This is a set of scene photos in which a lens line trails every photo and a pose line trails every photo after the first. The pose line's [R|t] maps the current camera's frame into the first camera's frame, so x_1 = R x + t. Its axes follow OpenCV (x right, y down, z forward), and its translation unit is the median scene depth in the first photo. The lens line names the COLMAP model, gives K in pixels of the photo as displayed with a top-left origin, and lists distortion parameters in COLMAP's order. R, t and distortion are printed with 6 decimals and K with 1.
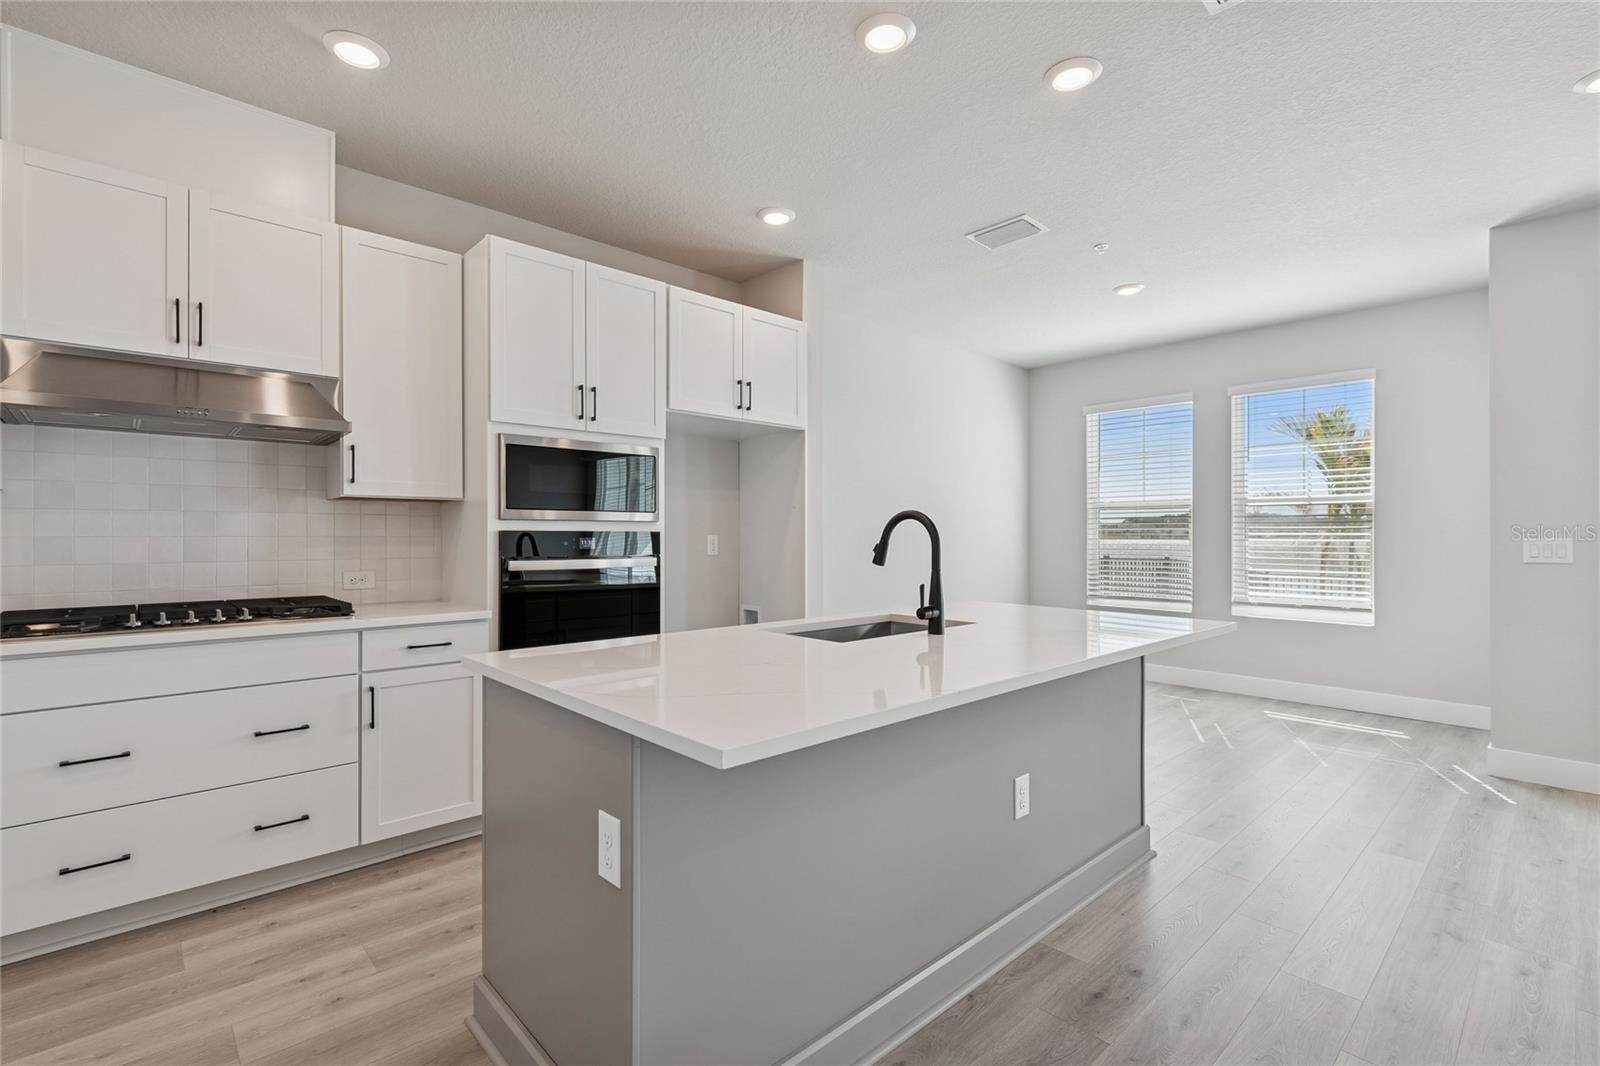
lens RADIAL K [[719.7, 0, 765.8], [0, 719.7, 541.6], [0, 0, 1]] dist [0.005056, -0.002086]
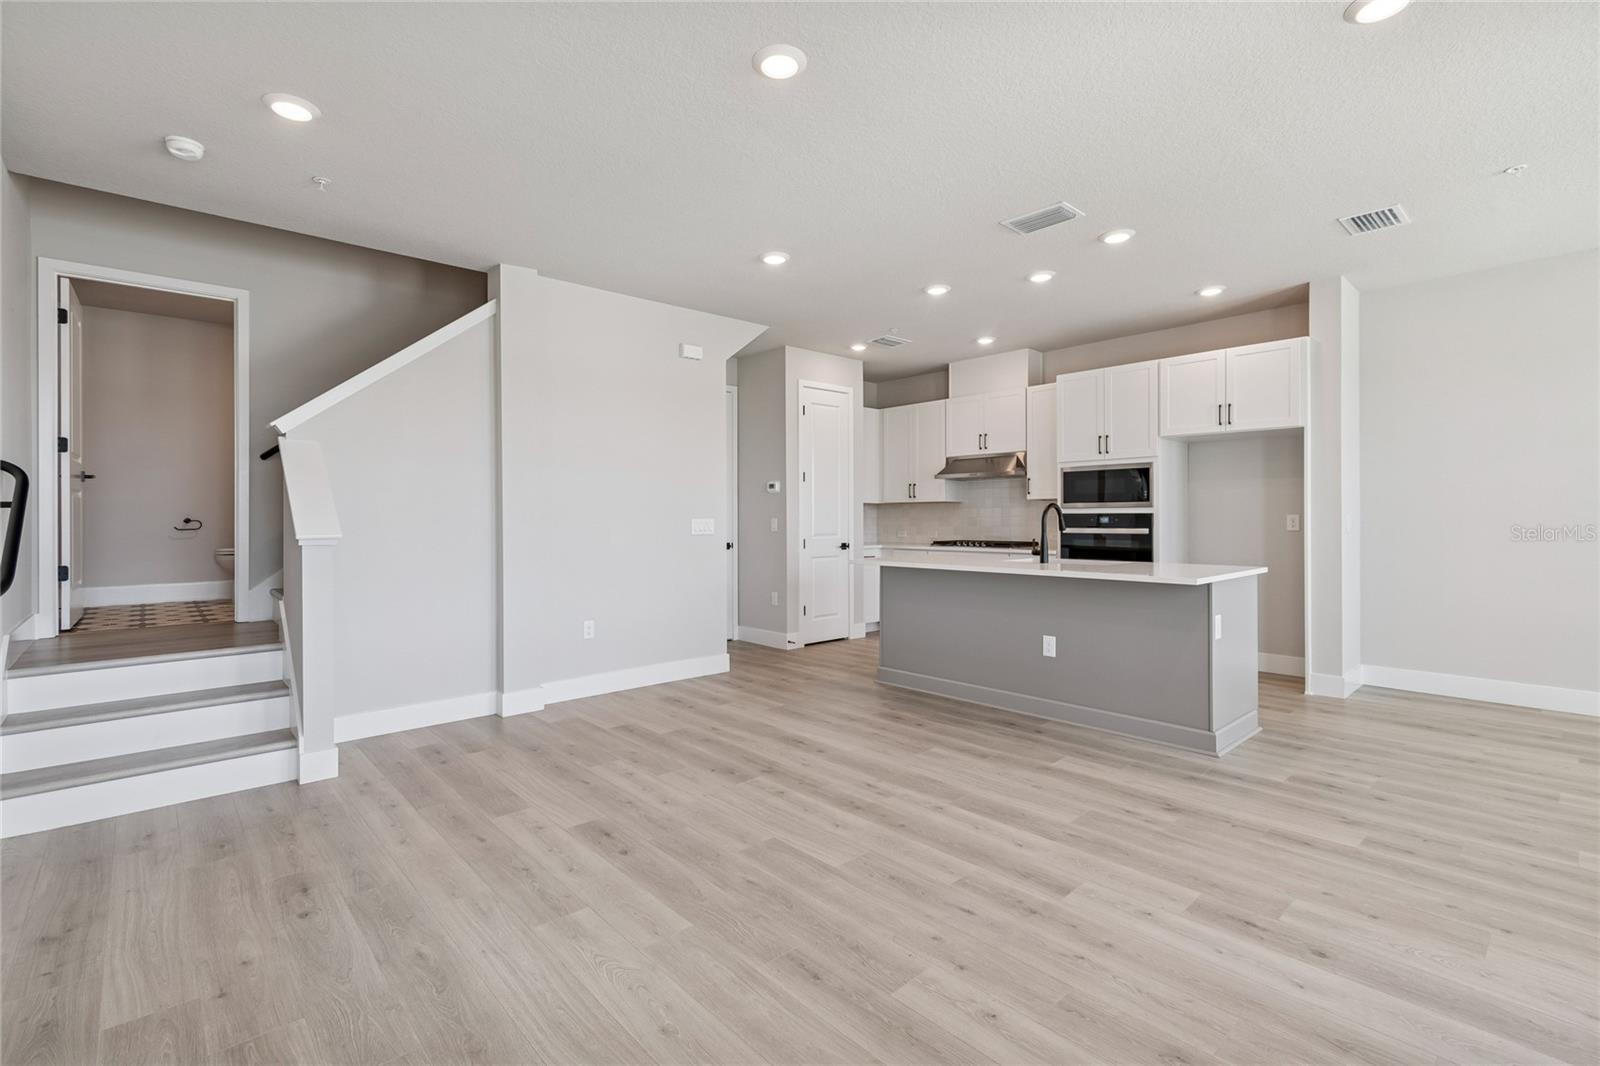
lens RADIAL K [[719.7, 0, 787.5], [0, 719.7, 526.3], [0, 0, 1]] dist [0.005056, -0.002086]
pose [[0.002771, 0.013442, -0.999906, 1.338935], [-0.005050, 0.999897, 0.013428, -0.002108], [0.999983, 0.005012, 0.002838, 0.149810]]
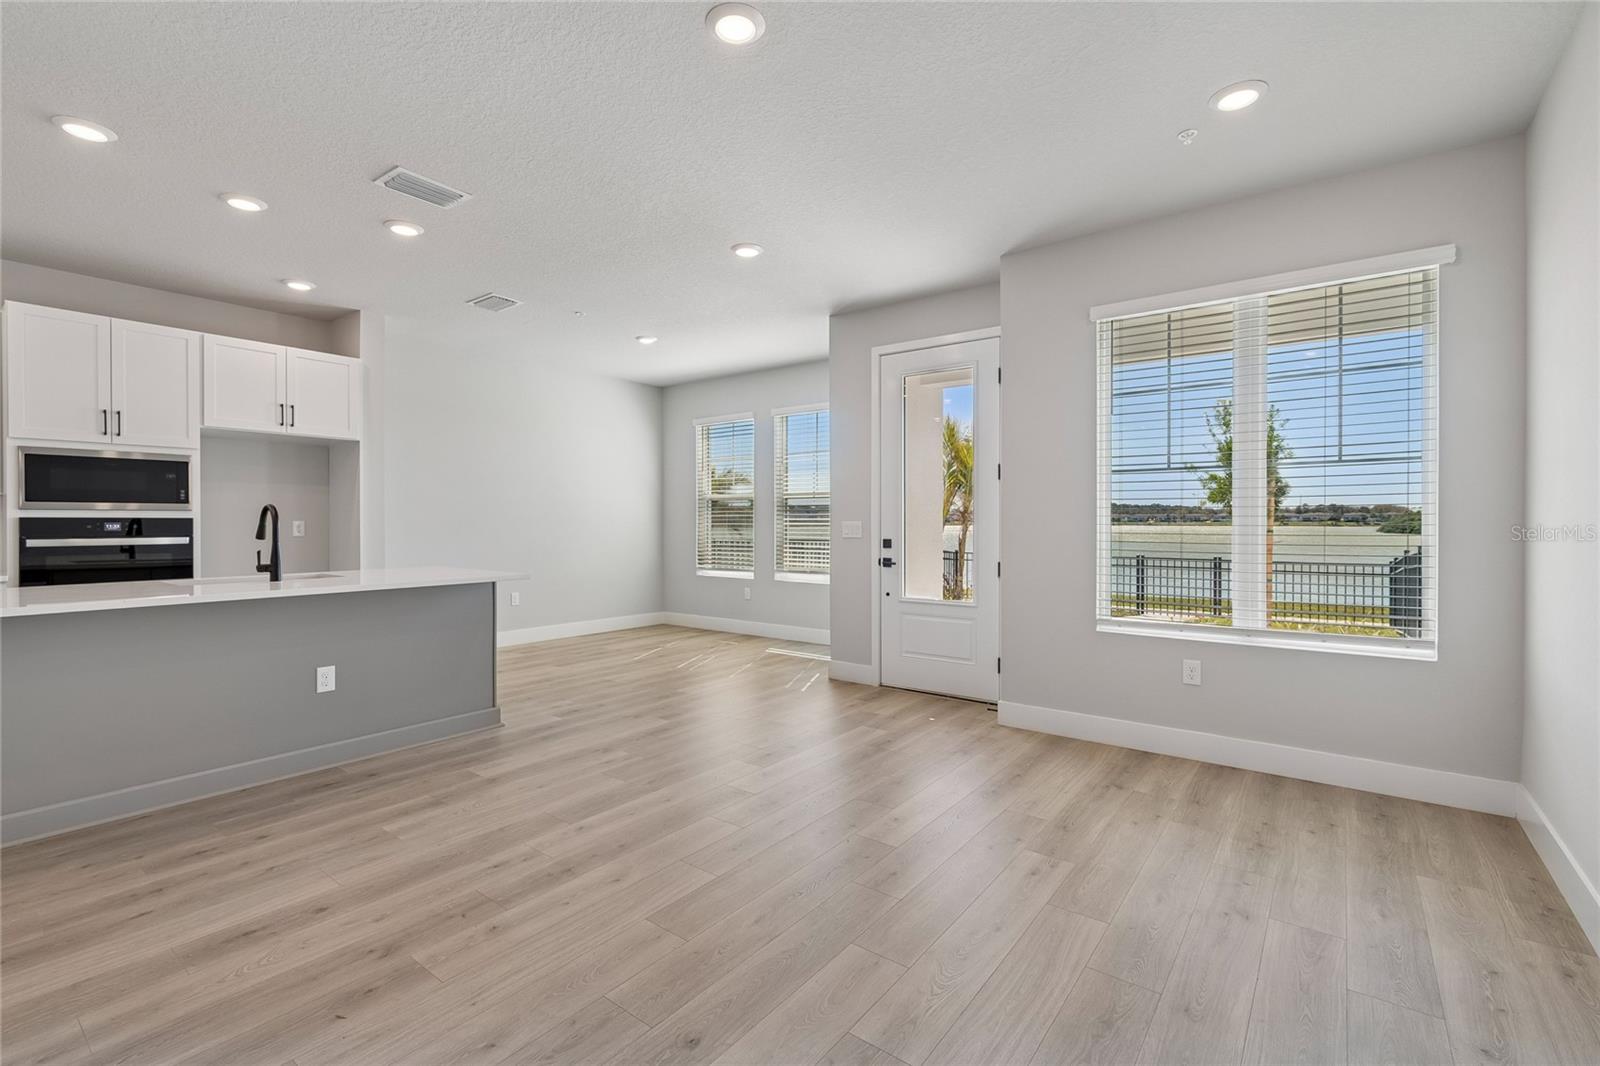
lens RADIAL K [[719.7, 0, 781.3], [0, 719.7, 523.9], [0, 0, 1]] dist [0.005056, -0.002086]
pose [[0.984194, -0.003645, 0.177059, 0.618118], [0.004795, 0.999970, -0.006072, 0.008803], [-0.177031, 0.006825, 0.984182, -0.455368]]
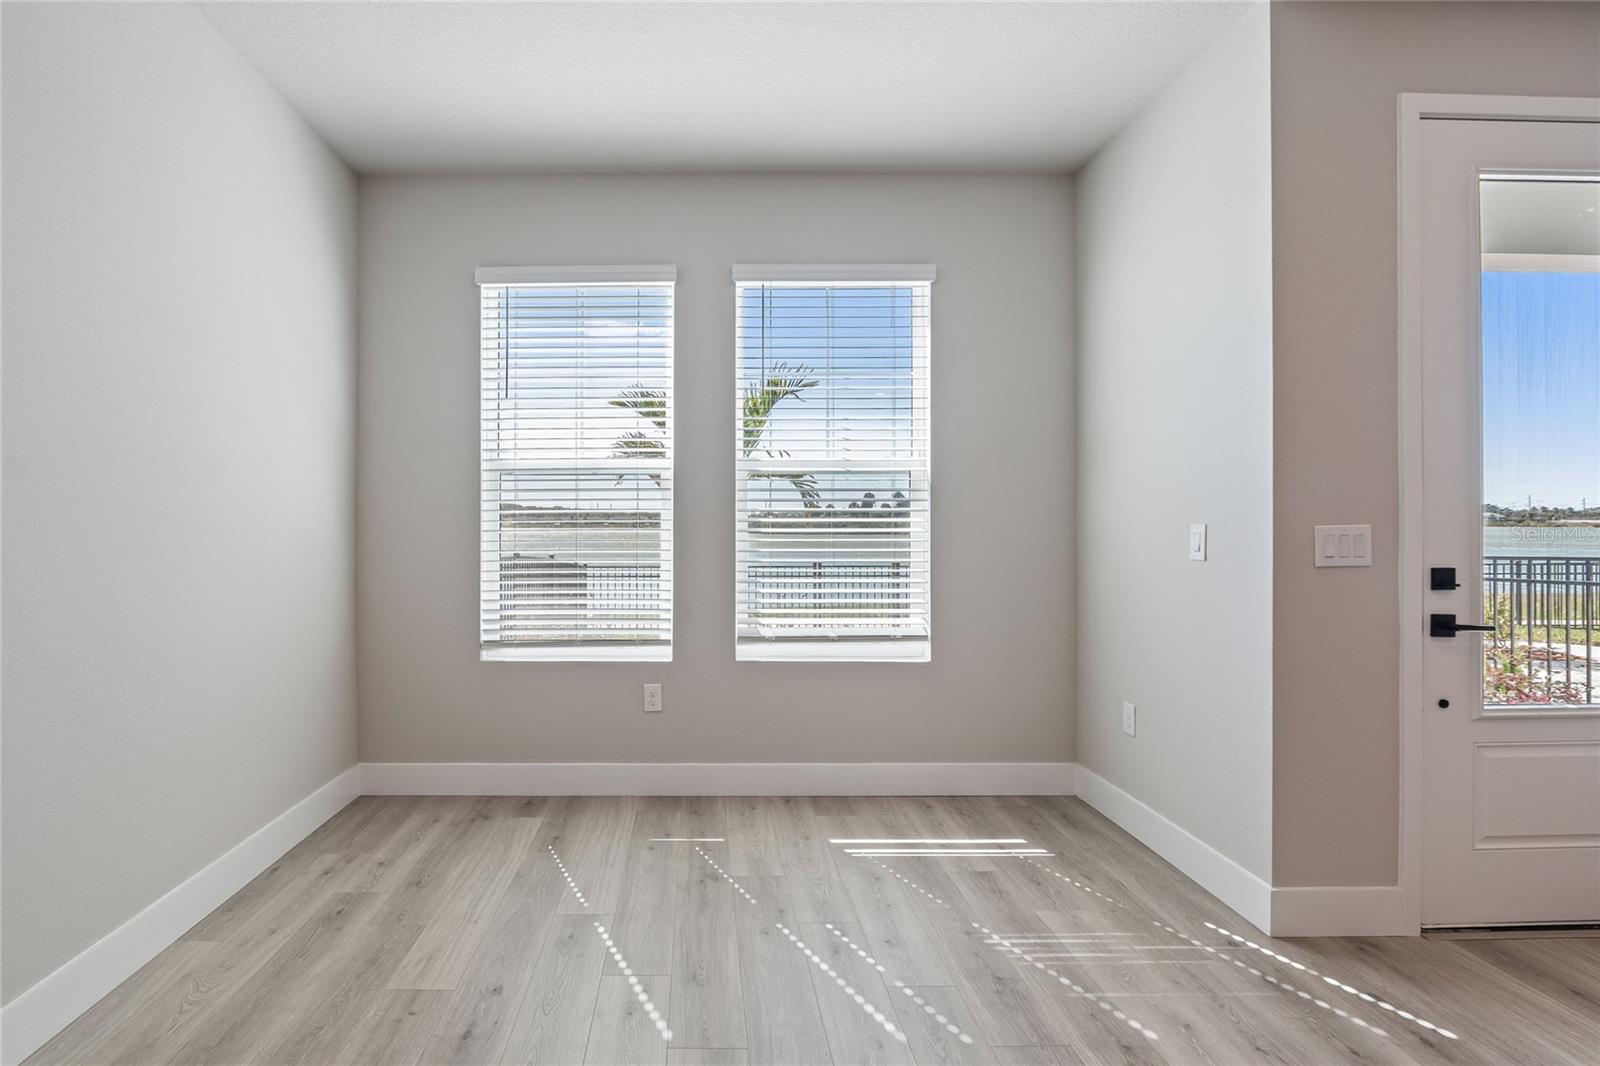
lens RADIAL K [[784.9, 0, 692.6], [0, 784.9, 522.3], [0, 0, 1]] dist [-0.009595, -0.000488]
pose [[0.662677, 0.004953, 0.748889, 0.223842], [0.007033, 0.999893, -0.012837, -0.001467], [-0.748872, 0.013774, 0.662571, 0.895994]]
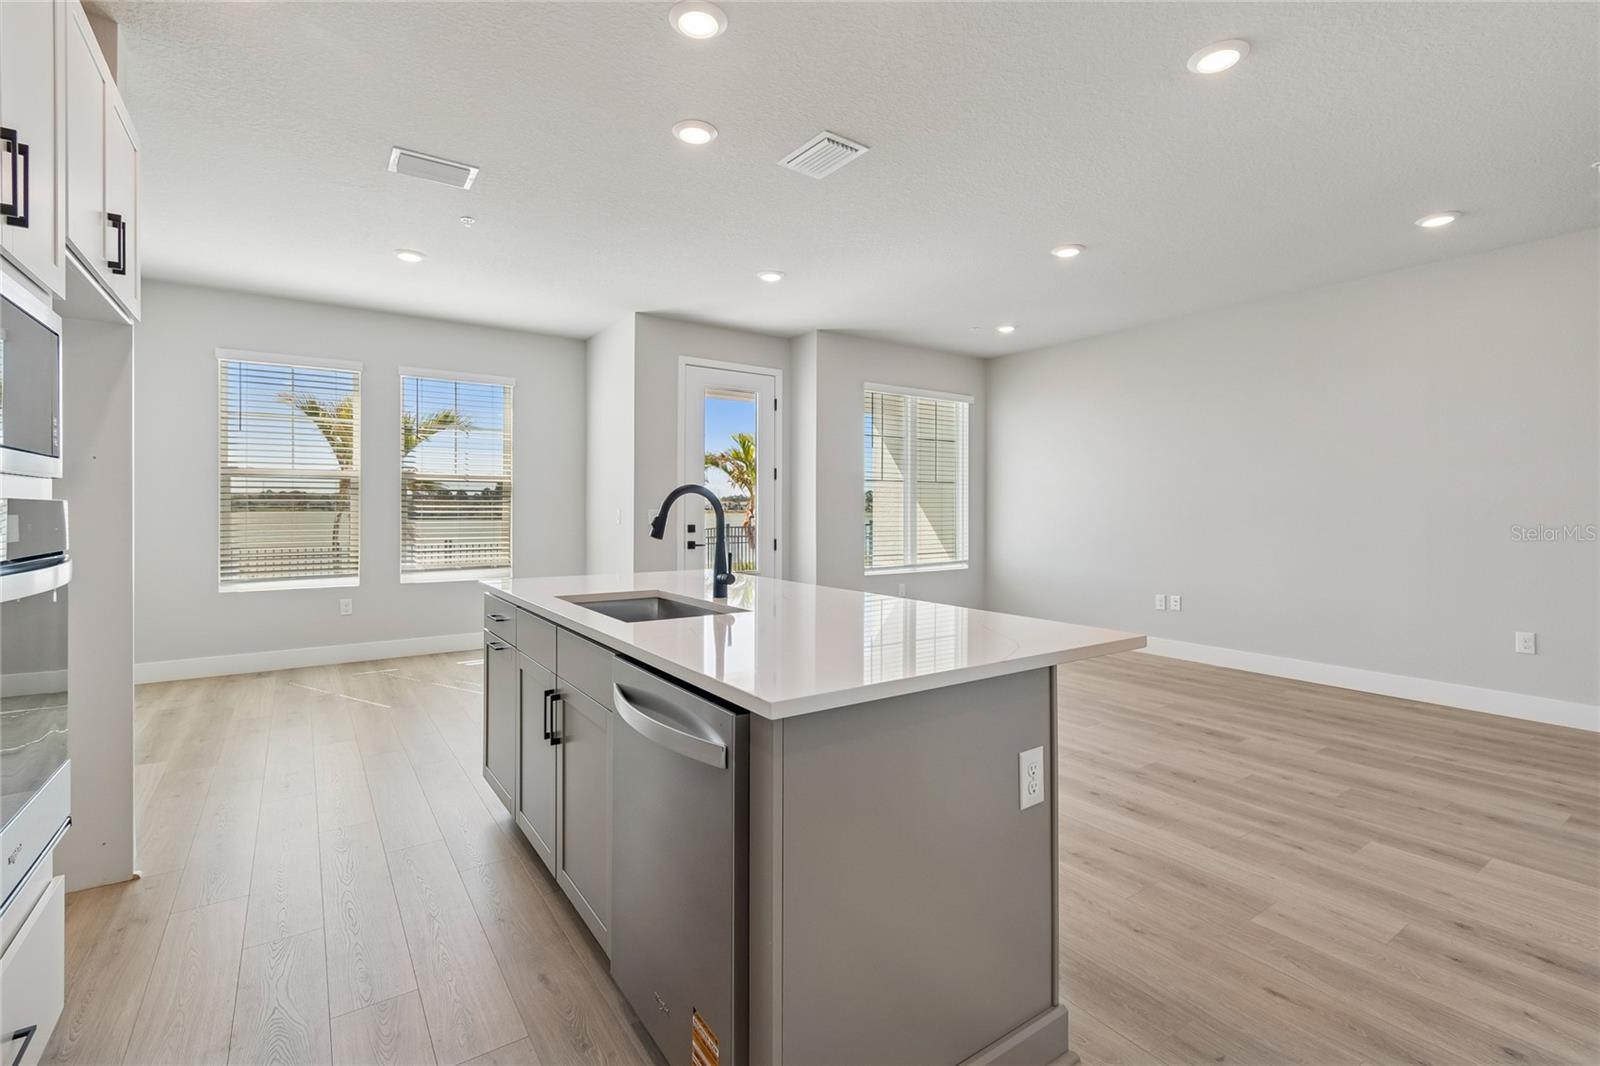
lens RADIAL K [[719.7, 0, 808.9], [0, 719.7, 519.6], [0, 0, 1]] dist [0.005056, -0.002086]
pose [[0.104502, -0.016930, 0.994381, -0.495275], [0.007577, 0.999840, 0.016227, -0.005467], [-0.994496, 0.005838, 0.104614, 0.435572]]
